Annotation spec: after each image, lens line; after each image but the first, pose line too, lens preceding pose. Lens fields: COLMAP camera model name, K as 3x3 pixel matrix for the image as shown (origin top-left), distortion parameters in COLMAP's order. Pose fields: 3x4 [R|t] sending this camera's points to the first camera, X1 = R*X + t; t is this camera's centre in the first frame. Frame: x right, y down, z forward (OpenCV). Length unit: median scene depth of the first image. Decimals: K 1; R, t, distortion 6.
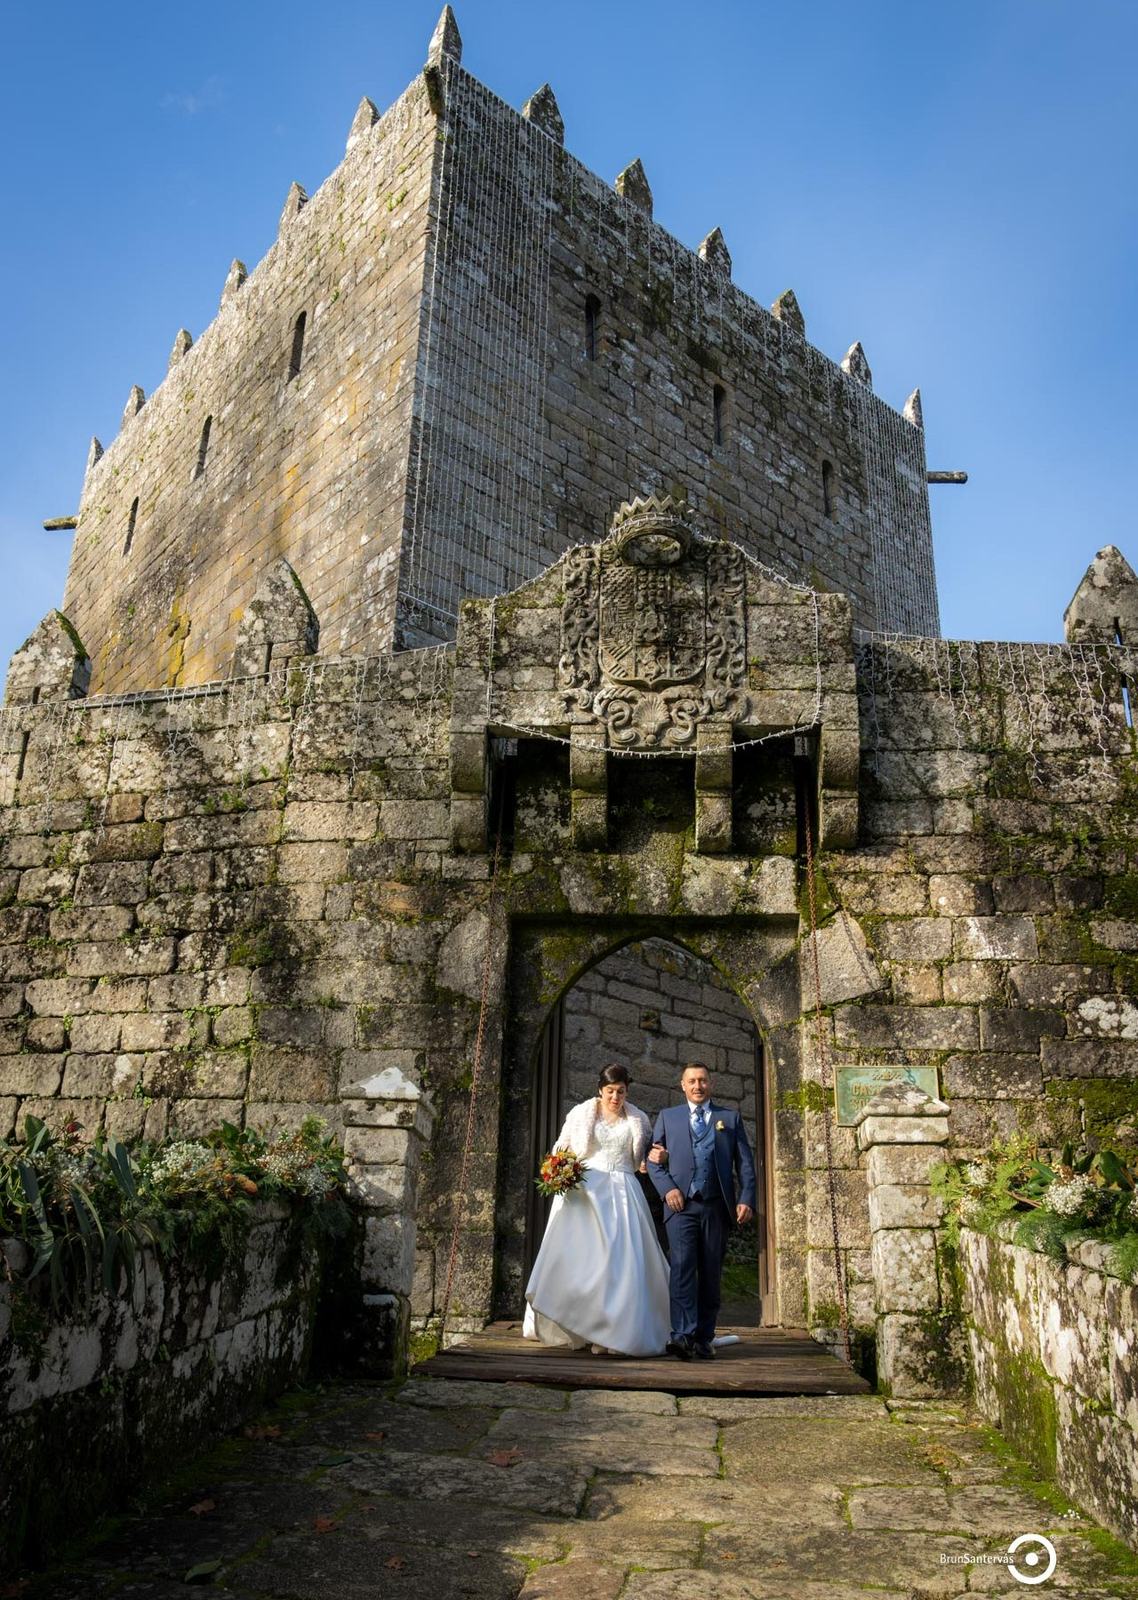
lens RADIAL K [[1309.8, 0, 564.3], [0, 1309.8, 869.6], [0, 0, 1]] dist [-0.000772, -0.001497]
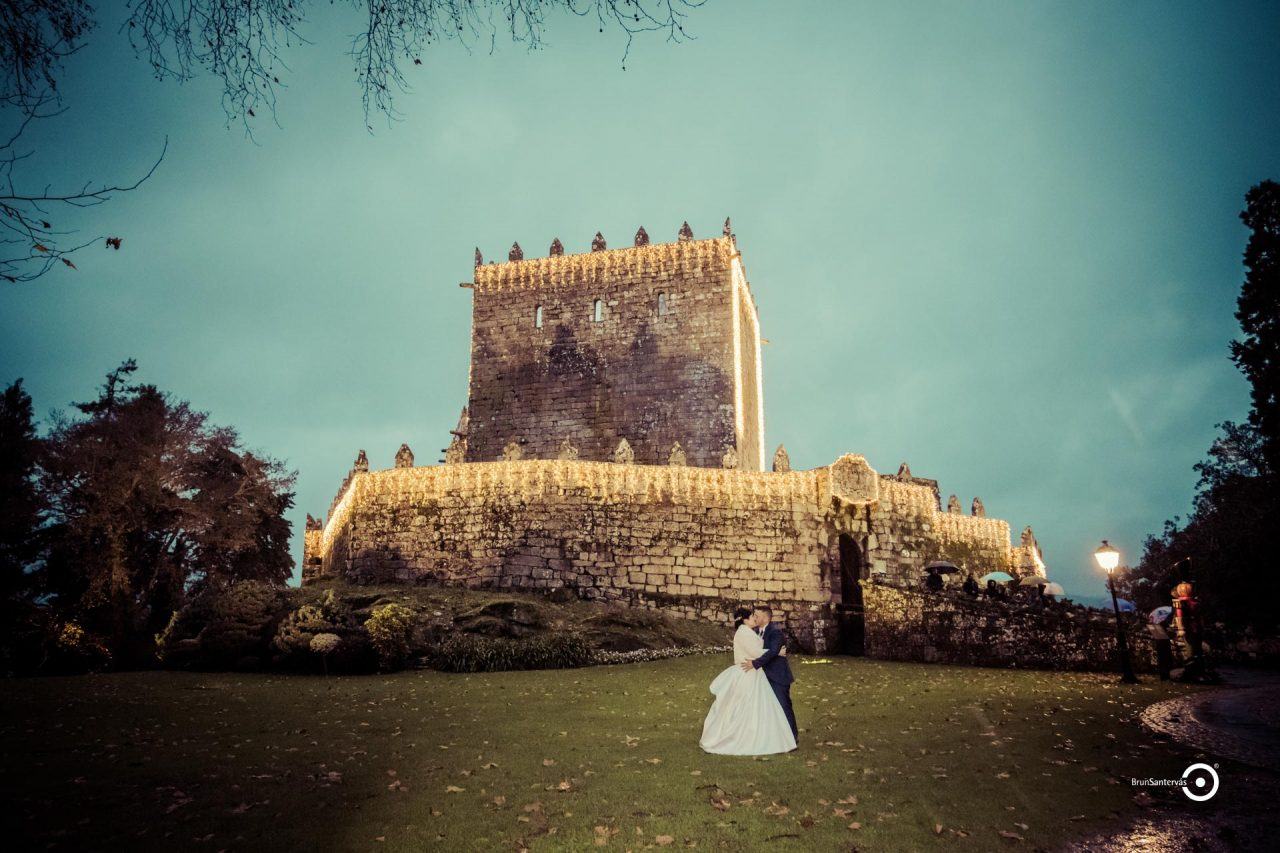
lens RADIAL K [[915.8, 0, 640.0], [0, 915.8, 426.5], [0, 0, 1]] dist [-0.004638, 0.000443]
pose [[0.811072, 0.105497, 0.575354, -2.779599], [-0.178105, 0.981438, 0.071116, -0.491398], [-0.557172, -0.160154, 0.814807, -1.496785]]
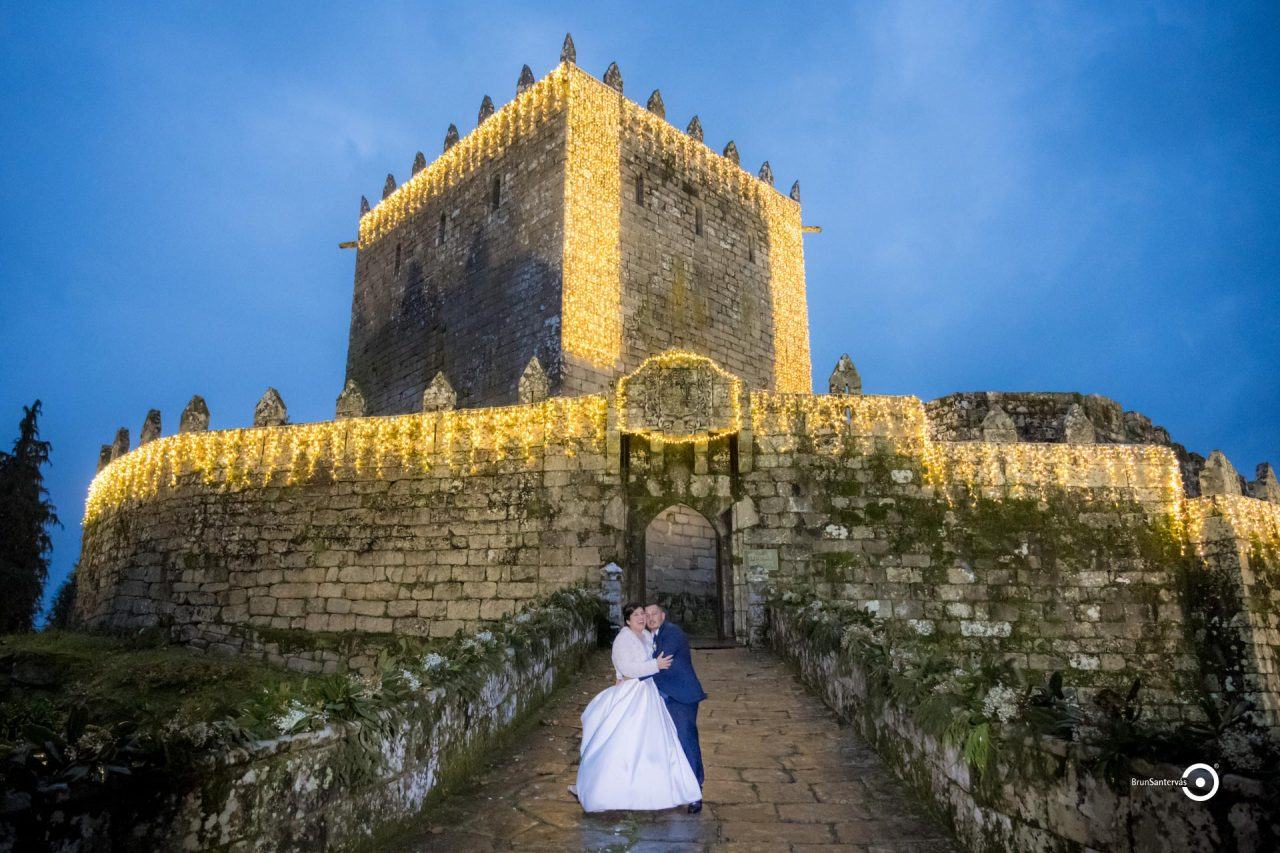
lens RADIAL K [[915.8, 0, 640.0], [0, 915.8, 426.5], [0, 0, 1]] dist [-0.004638, 0.000443]
pose [[0.998036, -0.014673, 0.060905, -0.133431], [0.010080, 0.997129, 0.075046, -0.259450], [-0.061832, -0.074284, 0.995318, -0.924946]]
